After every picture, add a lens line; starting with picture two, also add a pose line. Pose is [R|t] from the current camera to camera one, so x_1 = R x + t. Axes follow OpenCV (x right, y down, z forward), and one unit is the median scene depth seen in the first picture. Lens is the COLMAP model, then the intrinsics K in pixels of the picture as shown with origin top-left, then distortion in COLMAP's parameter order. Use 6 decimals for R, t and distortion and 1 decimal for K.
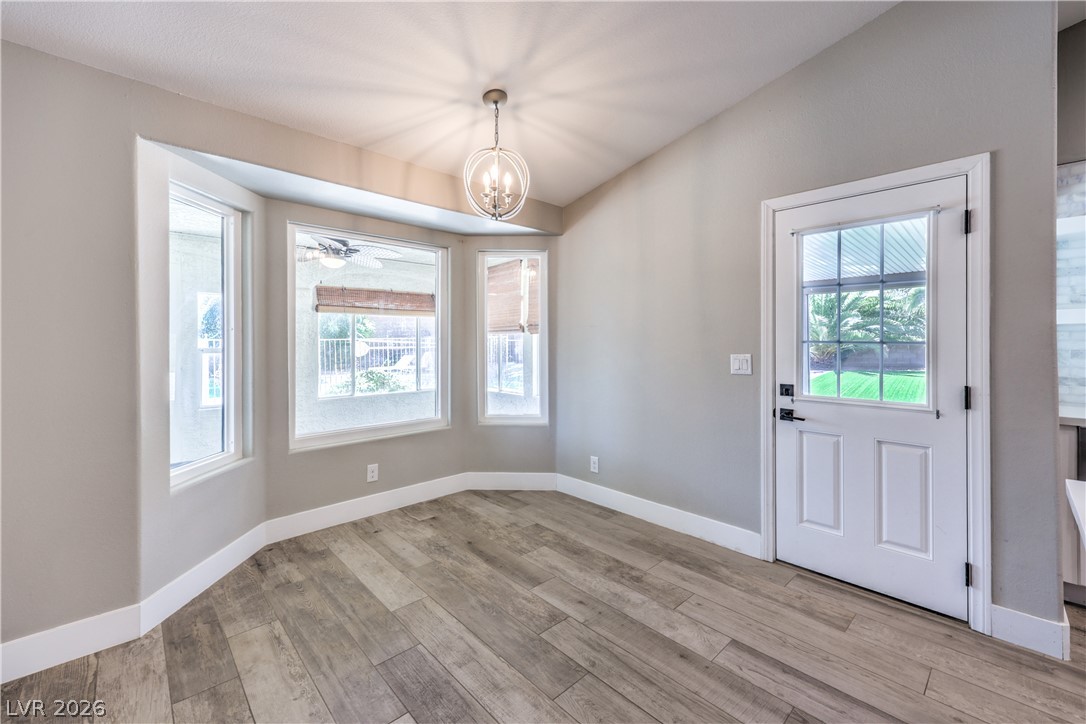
lens RADIAL K [[449.0, 0, 555.4], [0, 449.0, 340.0], [0, 0, 1]] dist [-0.000084, 0.001198]
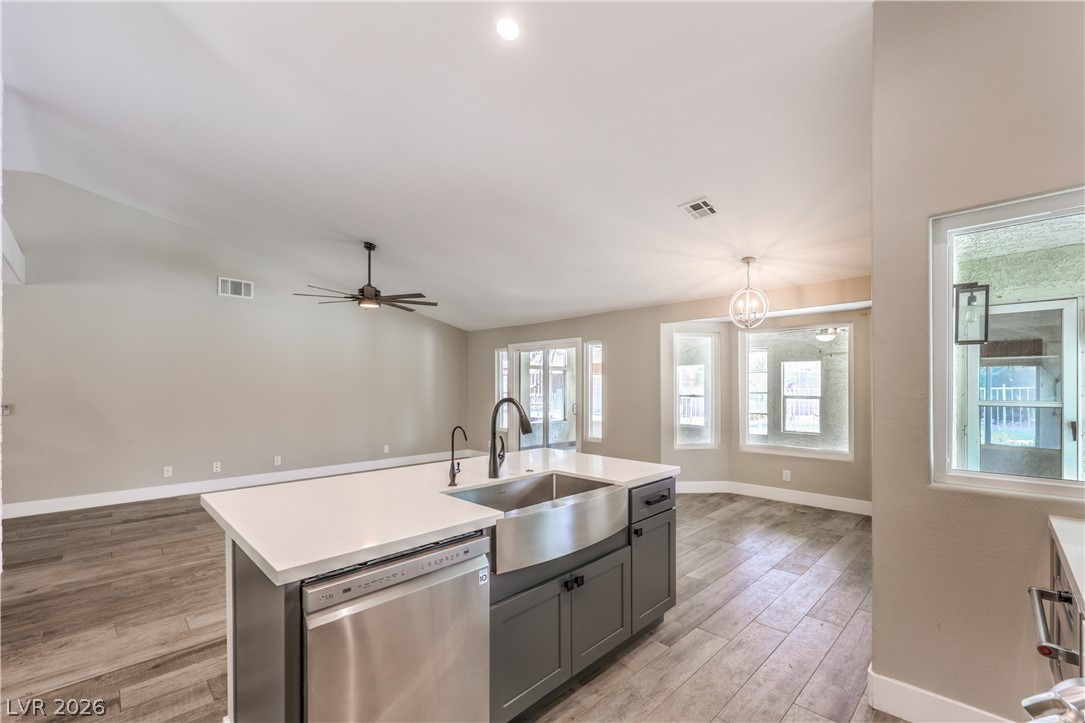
lens RADIAL K [[448.6, 0, 536.6], [0, 448.6, 387.1], [0, 0, 1]] dist [-0.000084, 0.001198]
pose [[-0.003818, 0.002768, -0.999989, 1.534011], [0.005730, 0.999980, 0.002746, -0.038474], [0.999976, -0.005719, -0.003833, 0.147875]]
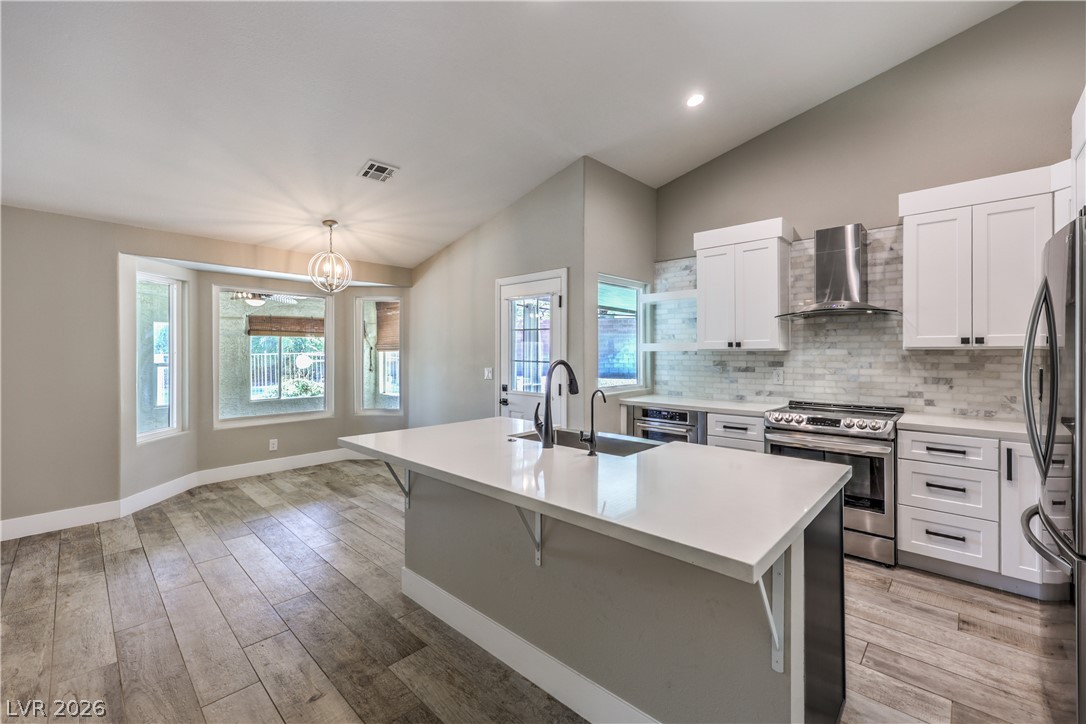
lens RADIAL K [[449.0, 0, 559.8], [0, 449.0, 350.5], [0, 0, 1]] dist [-0.000084, 0.001198]
pose [[0.998248, 0.001064, 0.059167, 0.615661], [-0.000957, 0.999998, -0.001839, -0.032053], [-0.059169, 0.001779, 0.998246, -0.758960]]
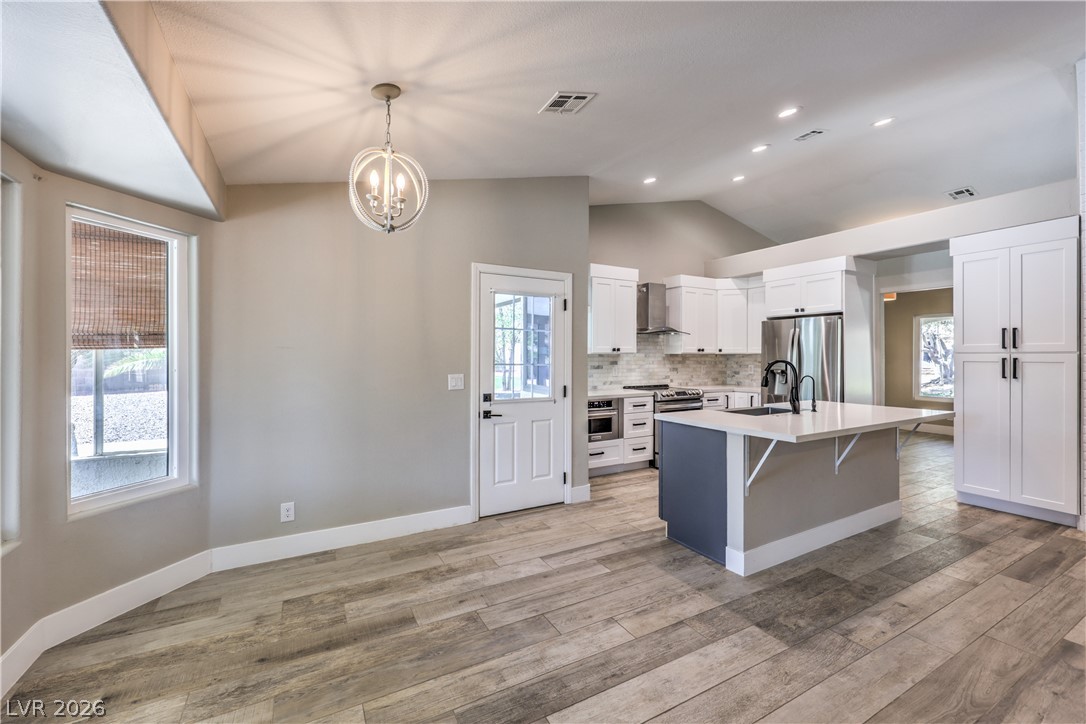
lens RADIAL K [[449.0, 0, 544.4], [0, 449.0, 356.4], [0, 0, 1]] dist [-0.000084, 0.001198]
pose [[0.256487, -0.000588, 0.966548, -0.829078], [-0.004315, 0.999989, 0.001754, -0.025367], [-0.966538, -0.004621, 0.256481, 0.440385]]
